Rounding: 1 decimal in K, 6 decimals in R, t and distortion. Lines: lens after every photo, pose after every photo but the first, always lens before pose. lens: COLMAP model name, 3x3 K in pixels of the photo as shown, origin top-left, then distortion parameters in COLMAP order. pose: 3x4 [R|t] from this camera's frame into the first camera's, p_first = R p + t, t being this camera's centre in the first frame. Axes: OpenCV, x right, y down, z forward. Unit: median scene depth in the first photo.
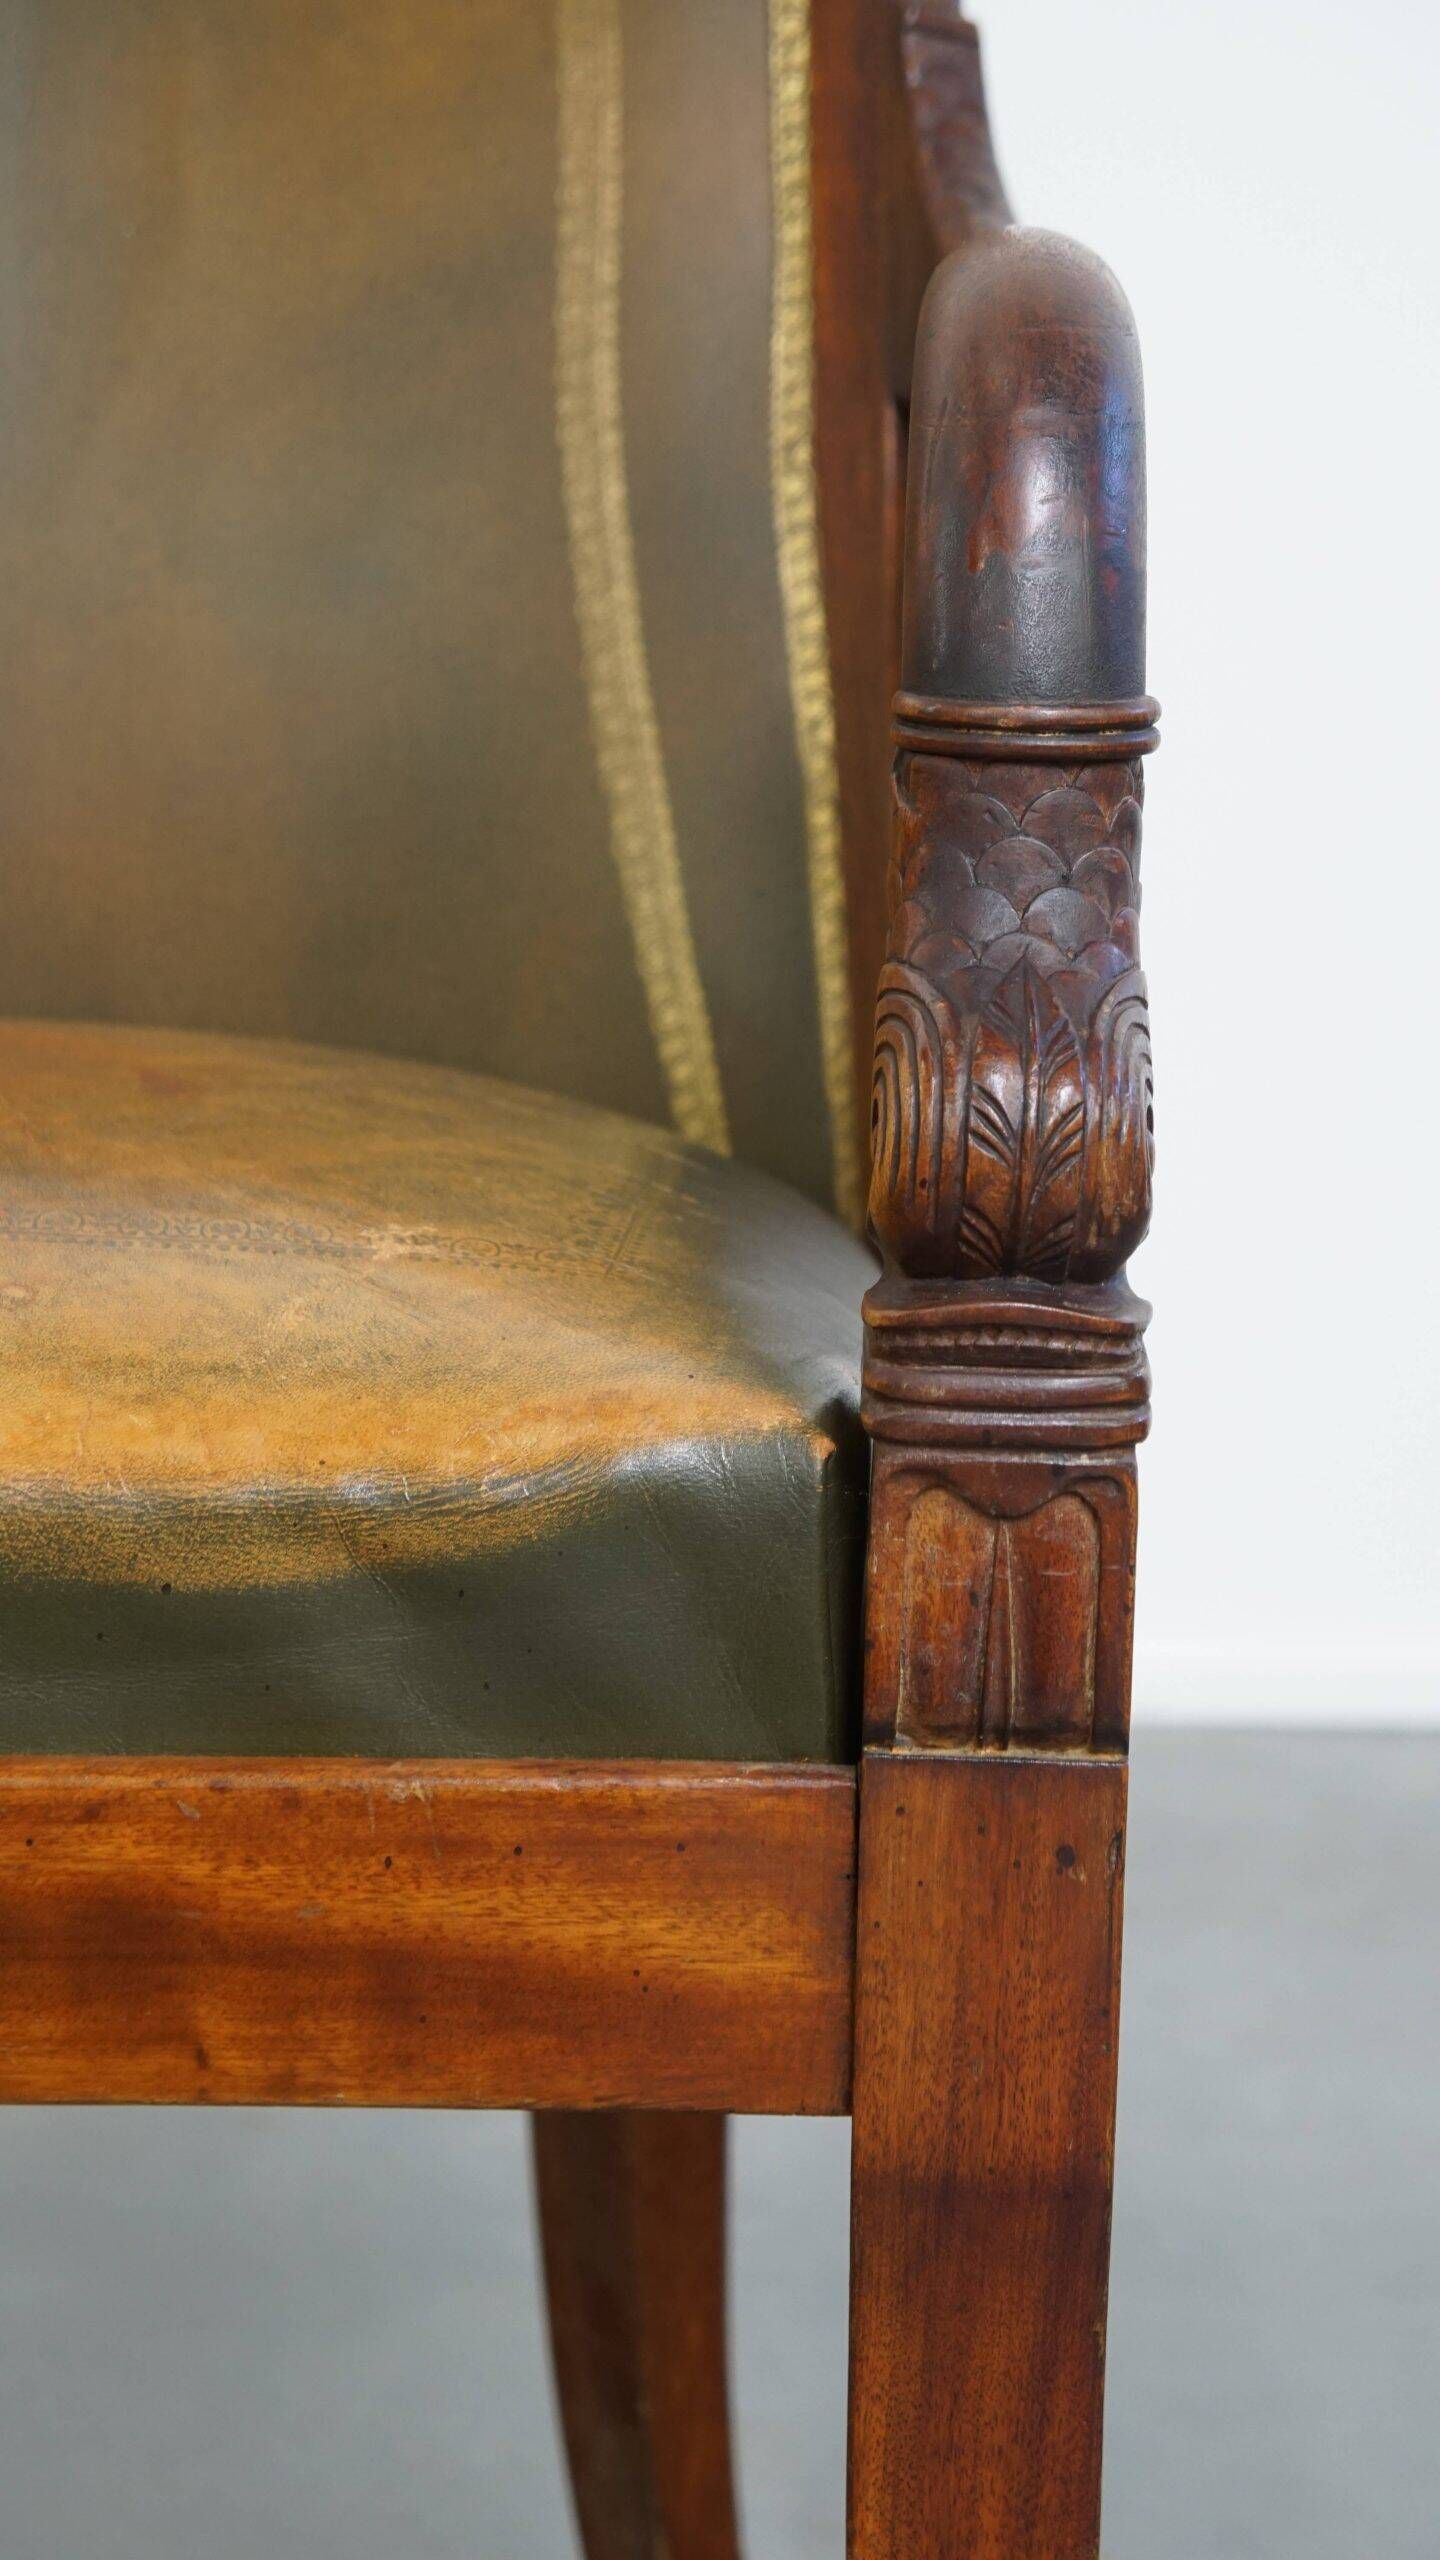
lens RADIAL K [[5309.0, 0, 720.0], [0, 5309.0, 1280.0], [0, 0, 1]] dist [0.290479, 0.361964]
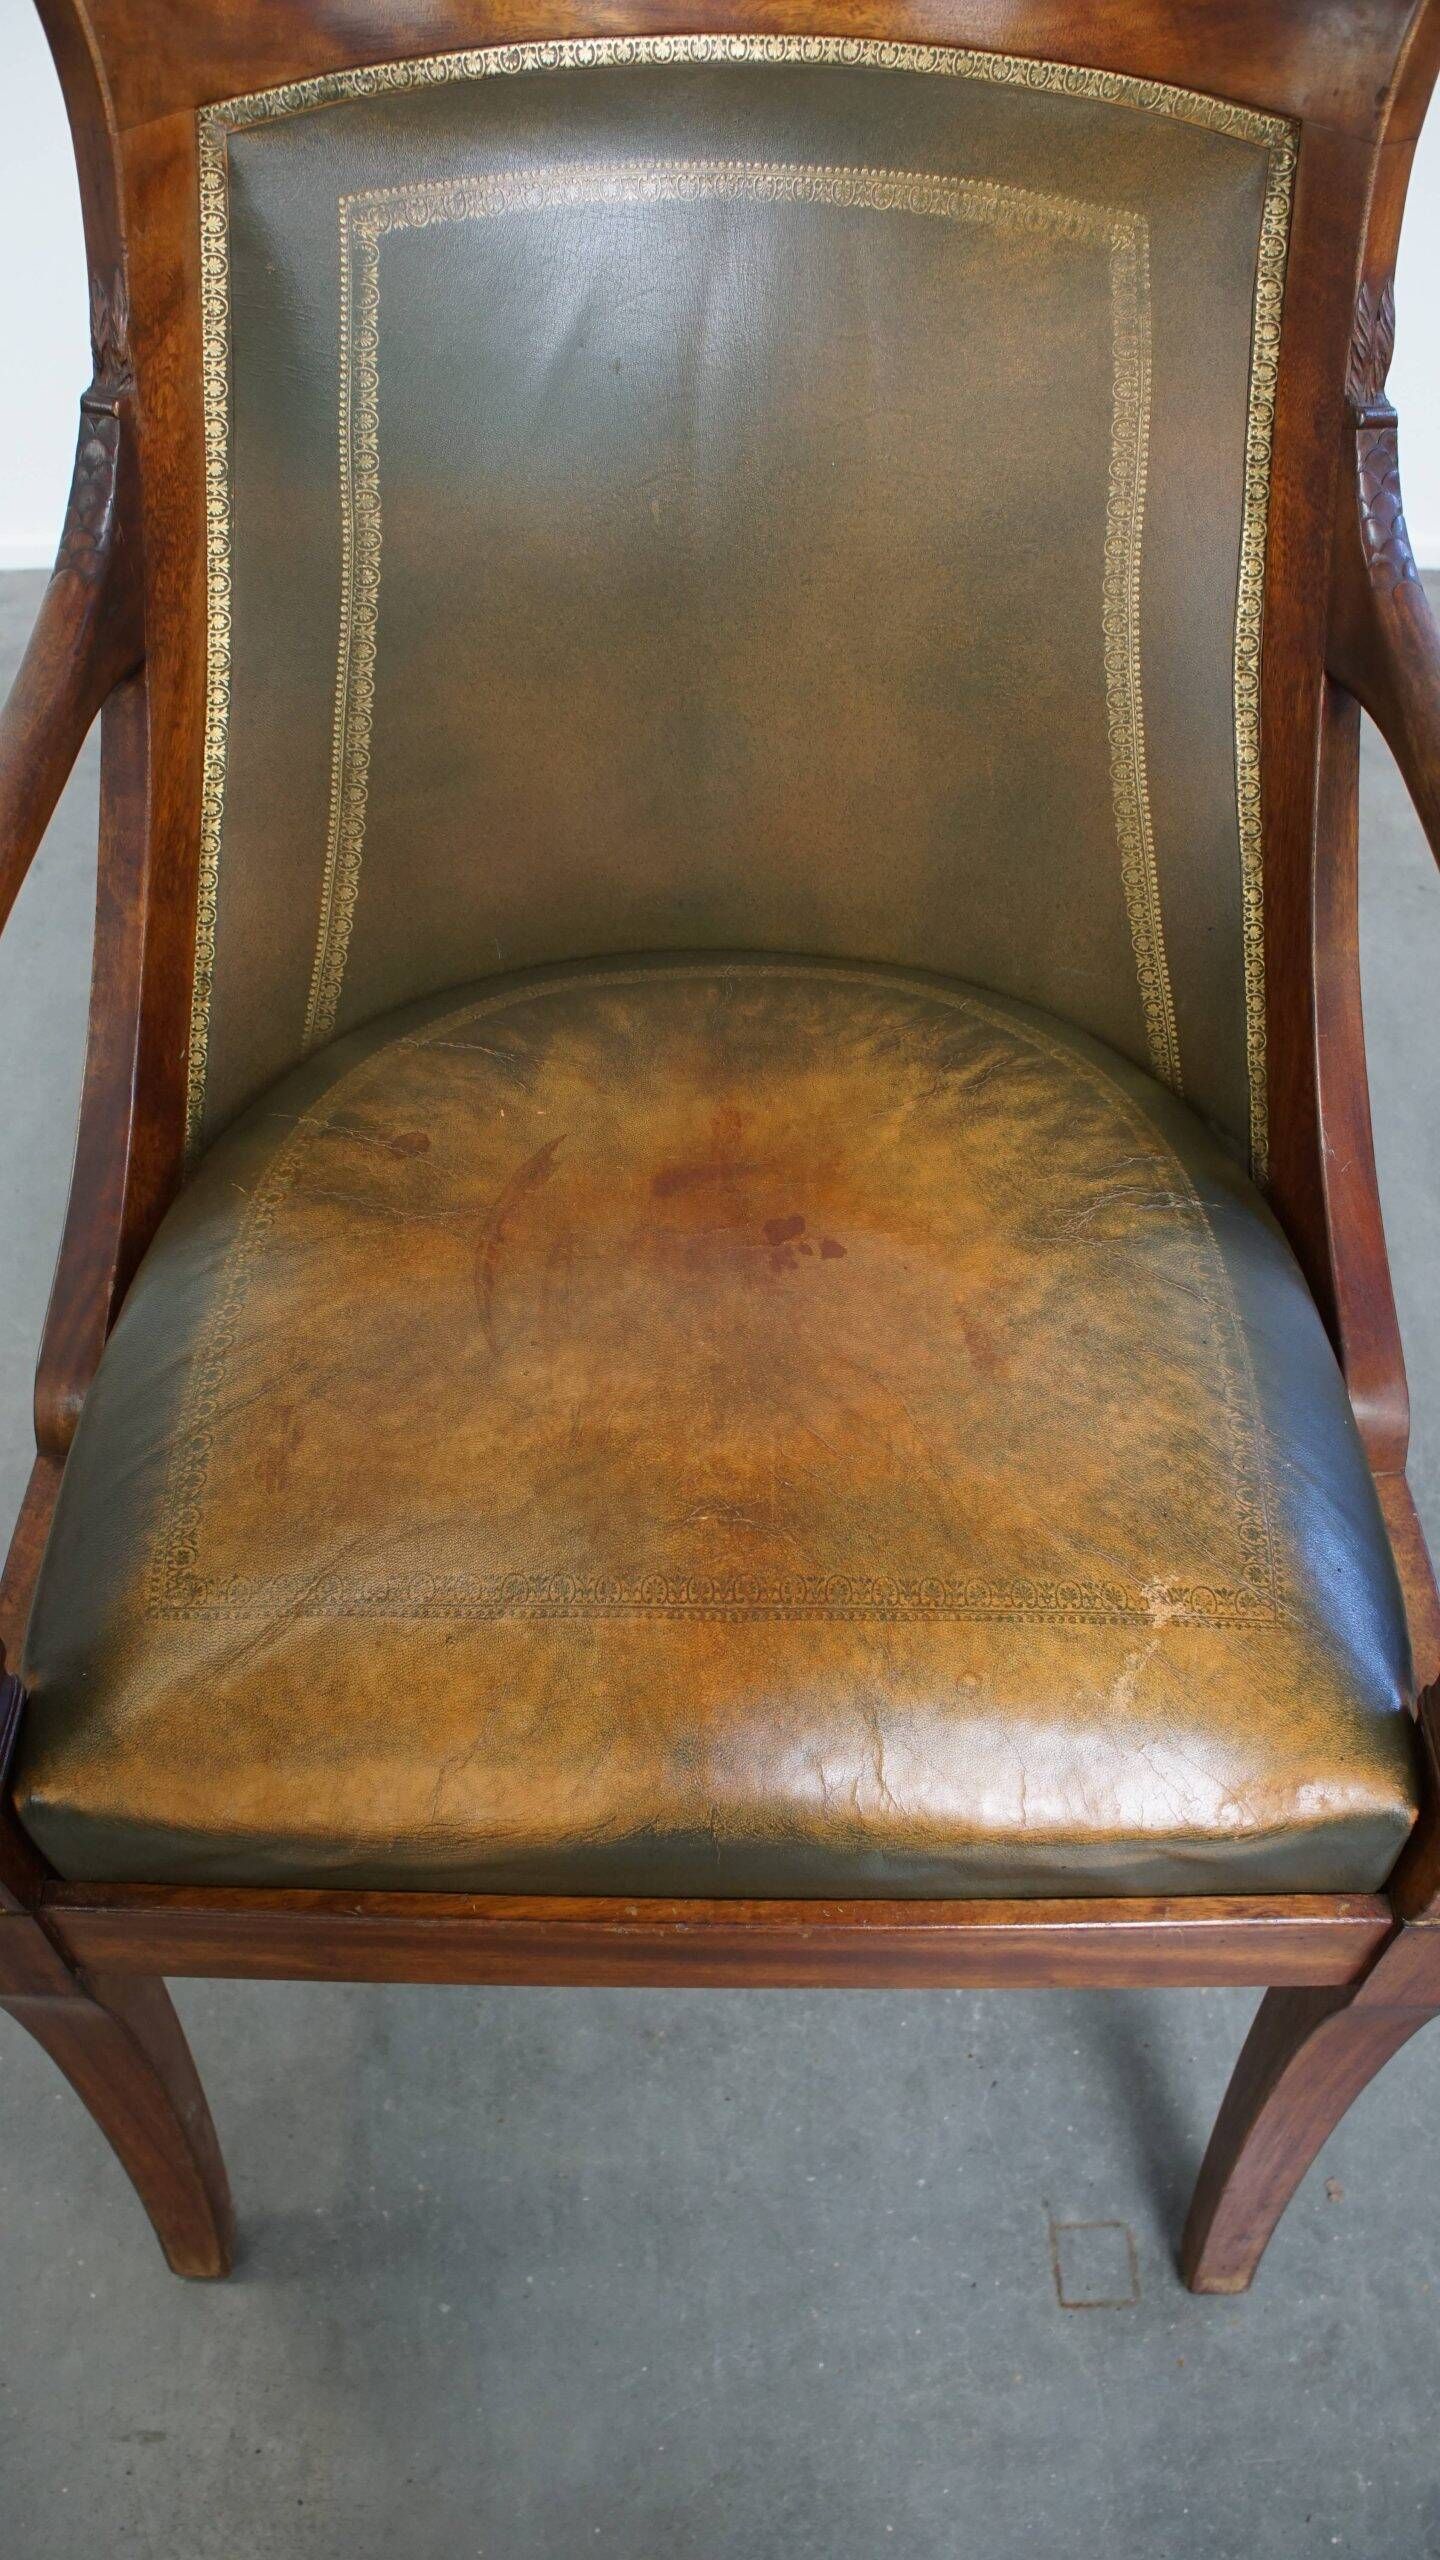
lens RADIAL K [[1977.4, 0, 720.0], [0, 1977.4, 1280.0], [0, 0, 1]] dist [-0.187408, 0.133569]
pose [[0.999750, -0.020972, 0.007794, -0.226559], [0.011463, 0.779294, 0.626554, -0.540389], [-0.019214, -0.626308, 0.779339, 0.584813]]
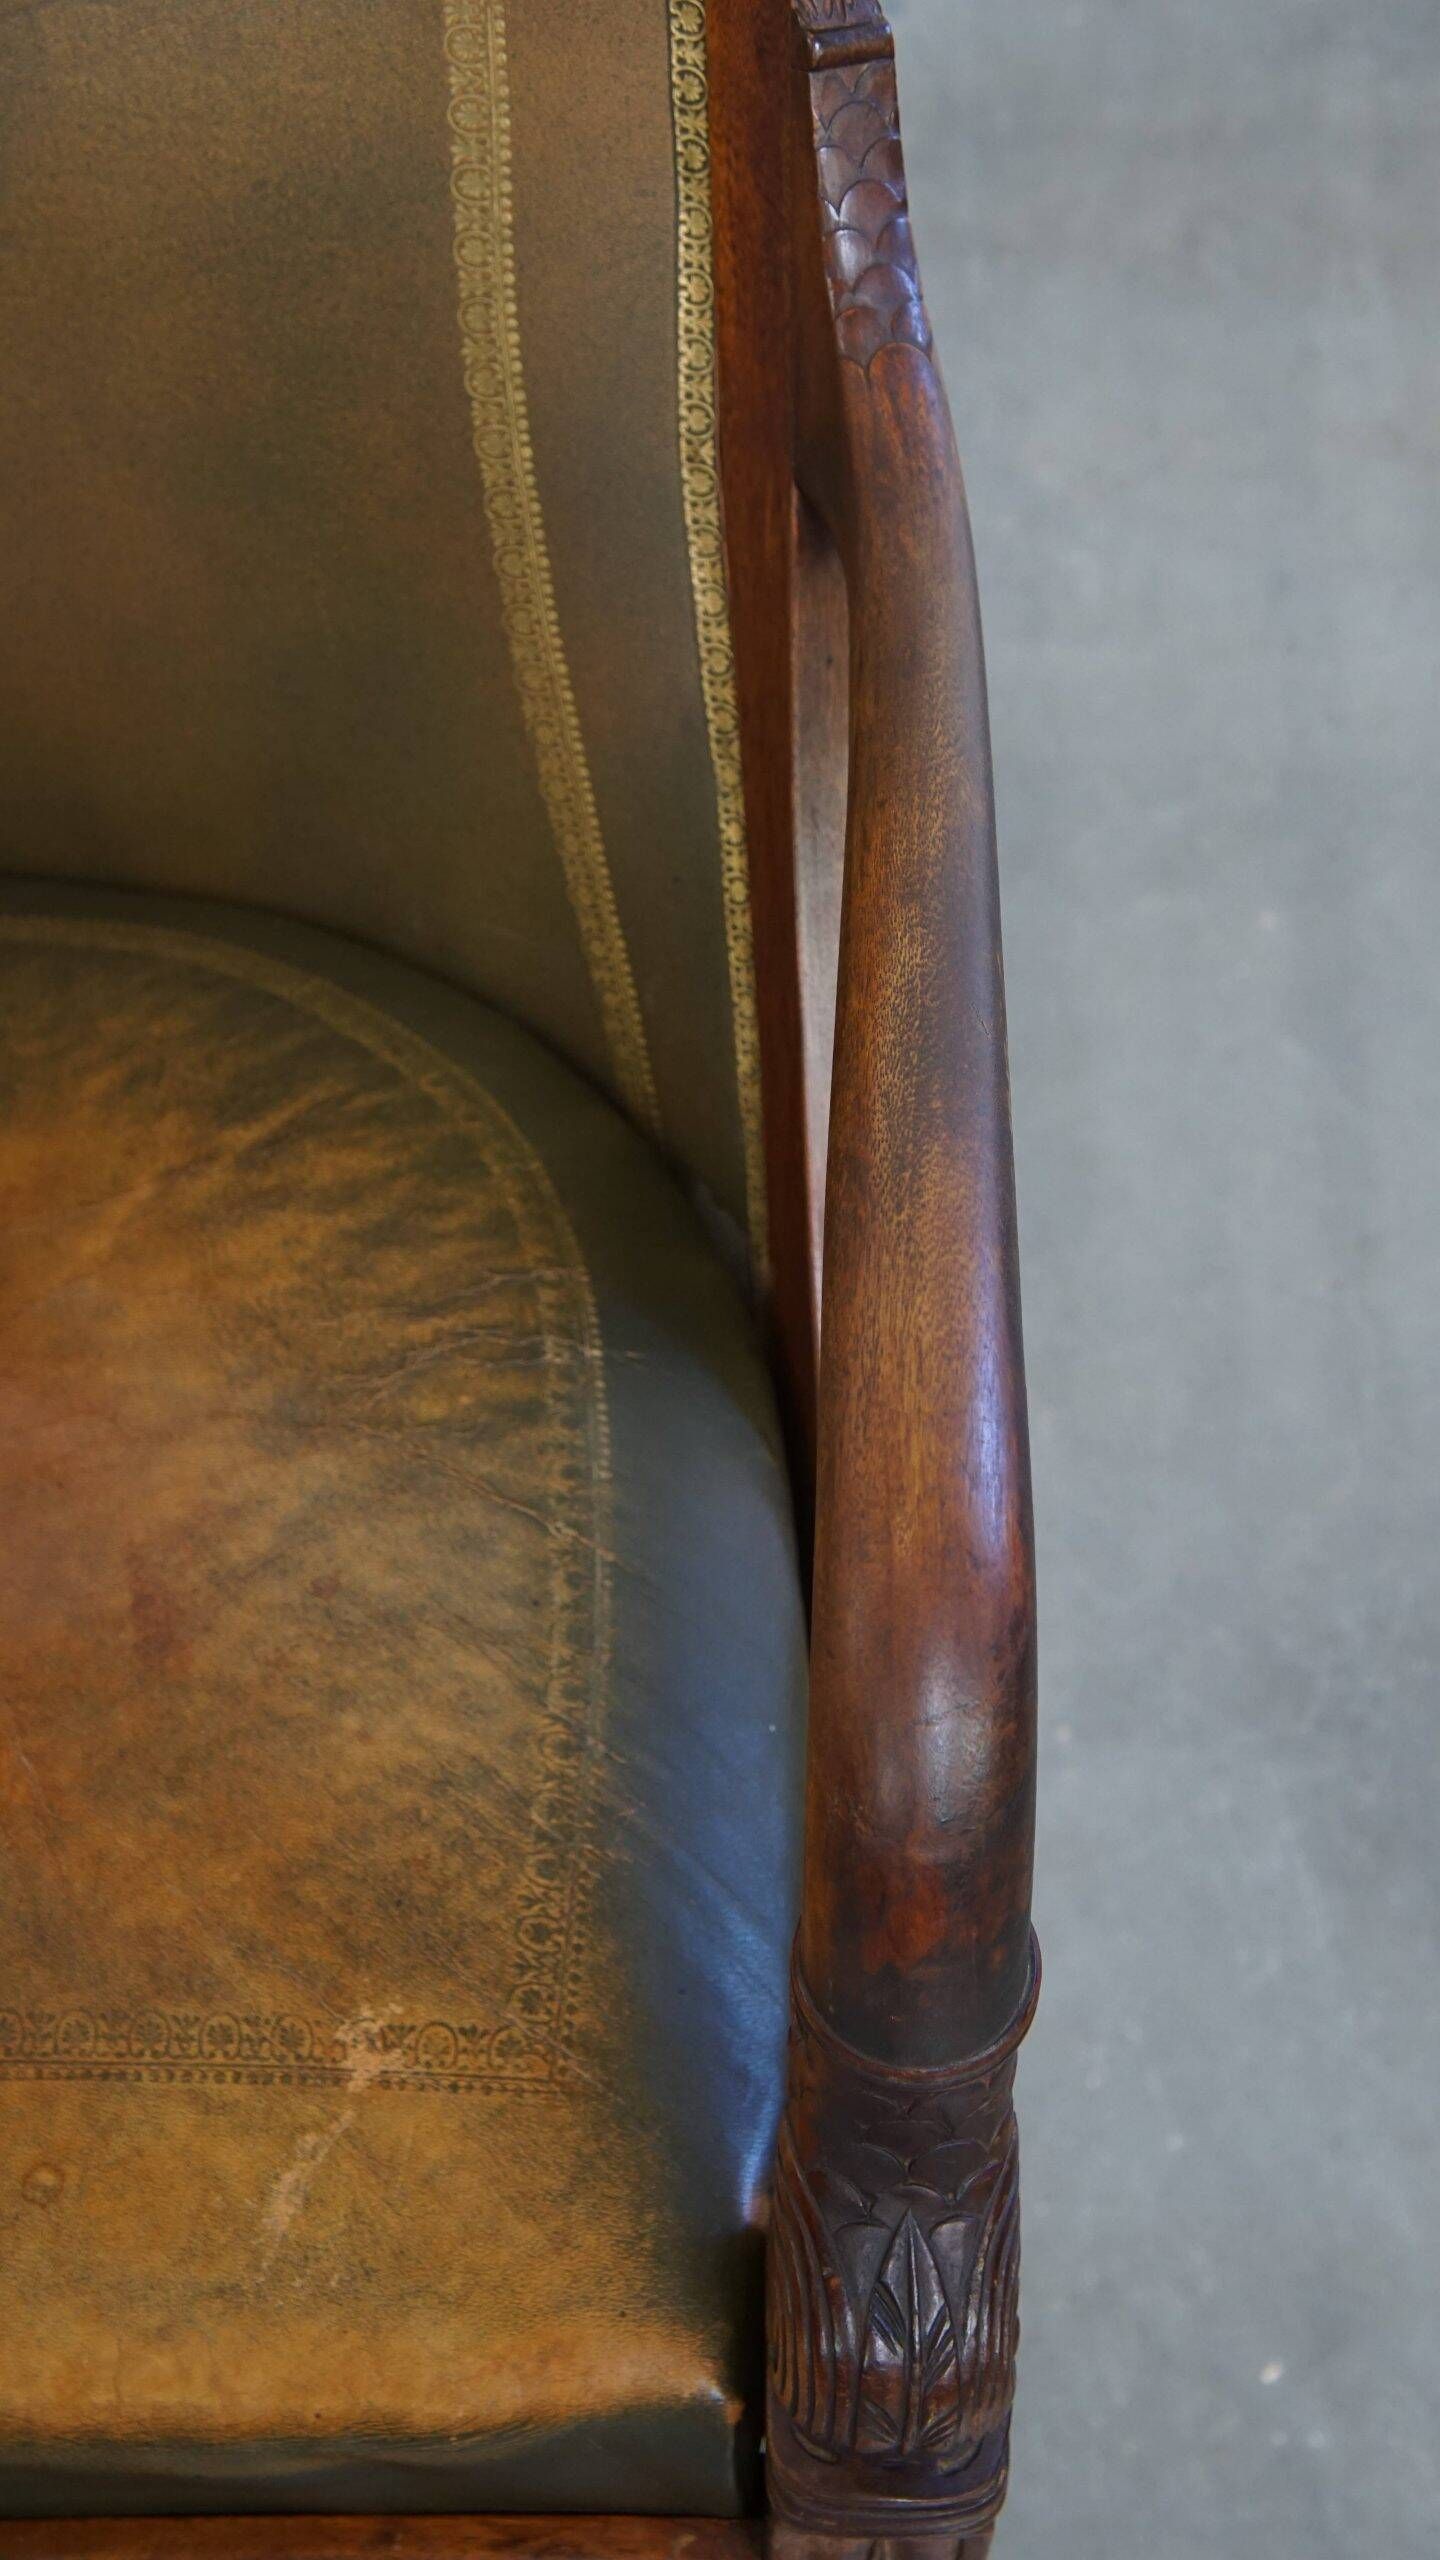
lens RADIAL K [[3519.8, 0, 720.0], [0, 3519.8, 1280.0], [0, 0, 1]] dist [0.086844, 0.438341]
pose [[0.999820, -0.018979, 0.000717, 0.020215], [0.013452, 0.734270, 0.678725, -0.694983], [-0.013408, -0.678593, 0.734392, 0.573399]]
